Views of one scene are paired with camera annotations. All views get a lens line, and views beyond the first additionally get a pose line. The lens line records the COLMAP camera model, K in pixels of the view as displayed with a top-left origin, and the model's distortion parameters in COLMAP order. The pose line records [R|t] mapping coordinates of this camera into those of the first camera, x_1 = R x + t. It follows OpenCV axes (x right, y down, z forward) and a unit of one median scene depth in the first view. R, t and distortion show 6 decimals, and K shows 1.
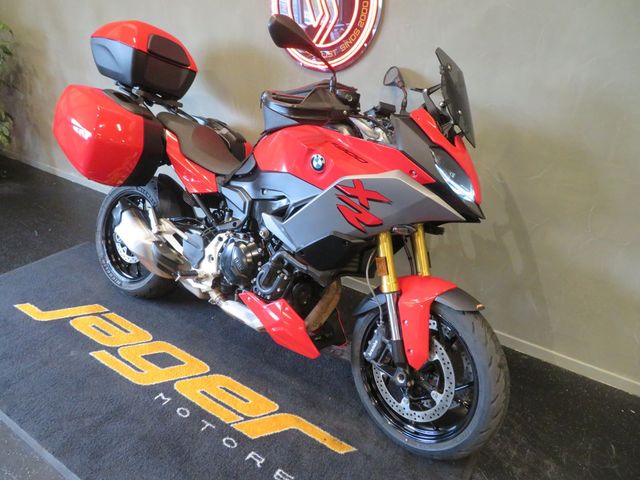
lens RADIAL K [[458.2, 0, 320.0], [0, 458.2, 240.0], [0, 0, 1]] dist [-0.003270, -0.000496]
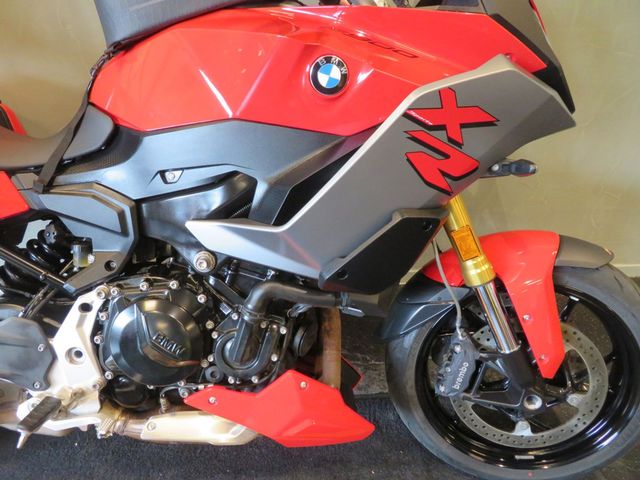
lens RADIAL K [[458.2, 0, 320.0], [0, 458.2, 240.0], [0, 0, 1]] dist [-0.003270, -0.000496]
pose [[0.803434, -0.336704, 0.491044, -0.232492], [0.282377, 0.941569, 0.183607, -0.082367], [-0.524173, -0.008857, 0.851566, 0.505413]]
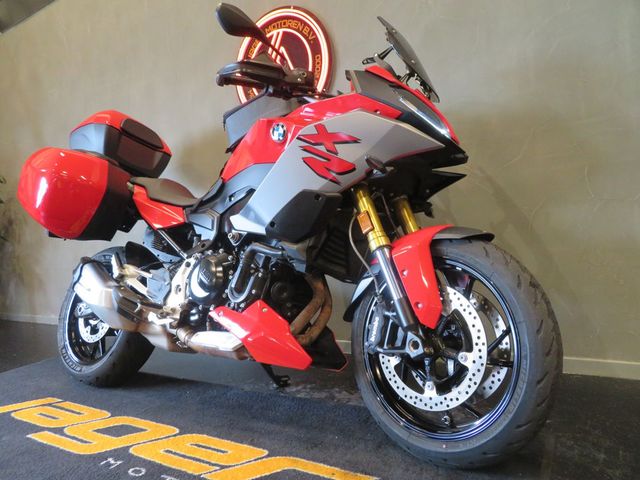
lens RADIAL K [[458.2, 0, 320.0], [0, 458.2, 240.0], [0, 0, 1]] dist [-0.003270, -0.000496]
pose [[0.990292, -0.137660, 0.019287, 0.024362], [0.133690, 0.905221, -0.403363, 0.347802], [0.038068, 0.402026, 0.914837, 0.183076]]
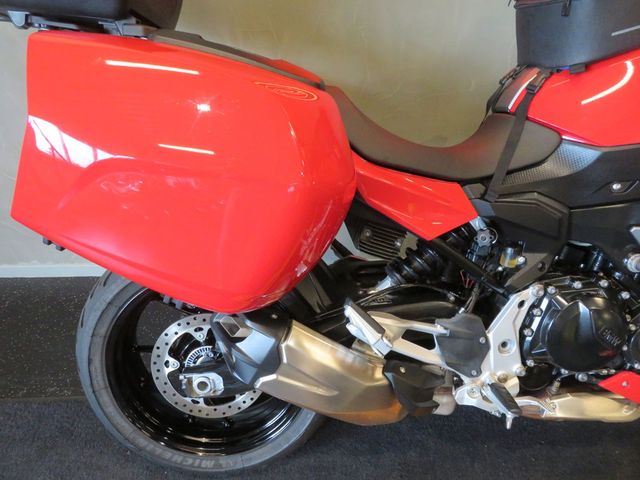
lens RADIAL K [[458.2, 0, 320.0], [0, 458.2, 240.0], [0, 0, 1]] dist [-0.003270, -0.000496]
pose [[0.801436, -0.369337, 0.470416, -0.607115], [0.286262, 0.927479, 0.240491, -0.252110], [-0.525123, -0.058076, 0.849042, 0.701545]]
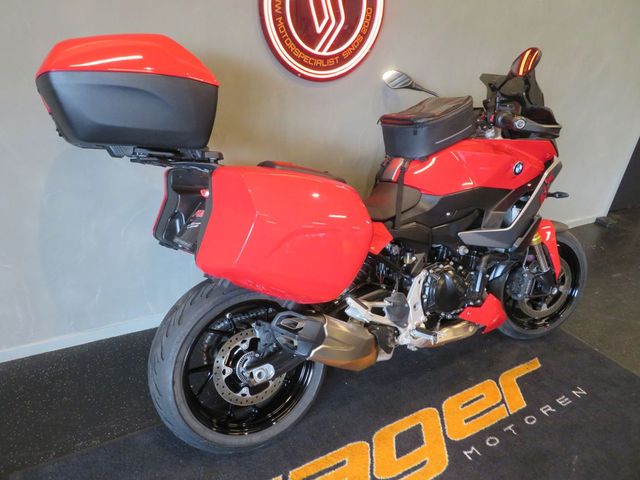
lens RADIAL K [[458.2, 0, 320.0], [0, 458.2, 240.0], [0, 0, 1]] dist [-0.003270, -0.000496]
pose [[0.439098, -0.410874, 0.798984, -1.020791], [0.323839, 0.901904, 0.285828, -0.412394], [-0.838046, 0.133236, 0.529082, 0.672778]]
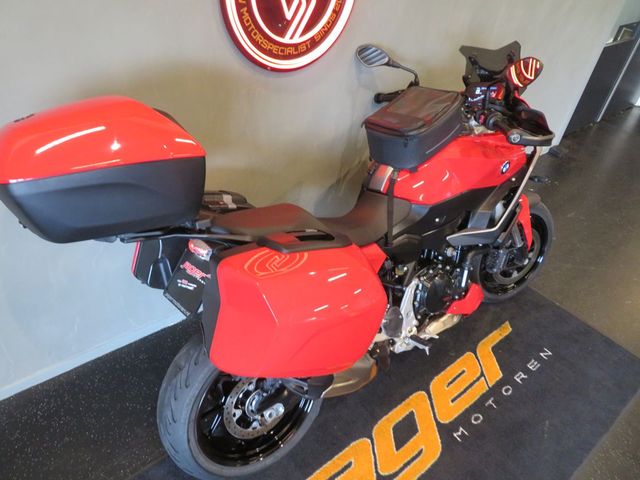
lens RADIAL K [[457.4, 0, 320.0], [0, 457.4, 240.0], [0, 0, 1]] dist [-0.009728, 0.000473]
pose [[0.307895, -0.613870, 0.726887, -0.900038], [0.341867, 0.784359, 0.517598, -0.639355], [-0.887878, 0.089133, 0.451362, 0.740550]]
